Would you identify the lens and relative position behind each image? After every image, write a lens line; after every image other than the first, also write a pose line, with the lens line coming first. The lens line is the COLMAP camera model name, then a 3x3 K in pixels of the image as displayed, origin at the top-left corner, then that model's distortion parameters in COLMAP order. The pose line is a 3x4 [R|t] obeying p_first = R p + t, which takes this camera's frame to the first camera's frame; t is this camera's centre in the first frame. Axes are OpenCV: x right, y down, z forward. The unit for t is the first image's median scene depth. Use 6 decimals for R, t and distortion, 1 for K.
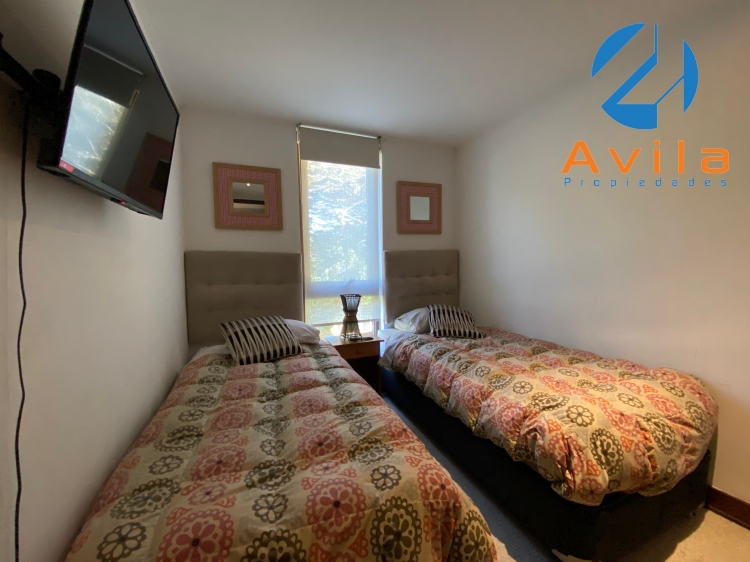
lens RADIAL K [[299.8, 0, 374.8], [0, 299.8, 279.9], [0, 0, 1]] dist [-0.003296, -0.010560]
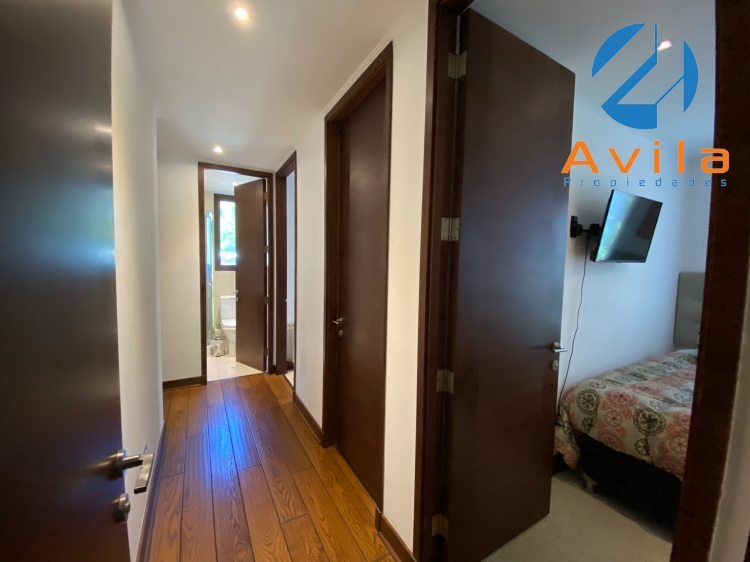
lens RADIAL K [[299.8, 0, 373.1], [0, 299.8, 282.5], [0, 0, 1]] dist [-0.003296, -0.010560]
pose [[0.107916, 0.081499, -0.990814, 1.424151], [-0.071507, 0.994689, 0.074030, -0.142331], [0.991585, 0.062861, 0.113171, -1.321095]]
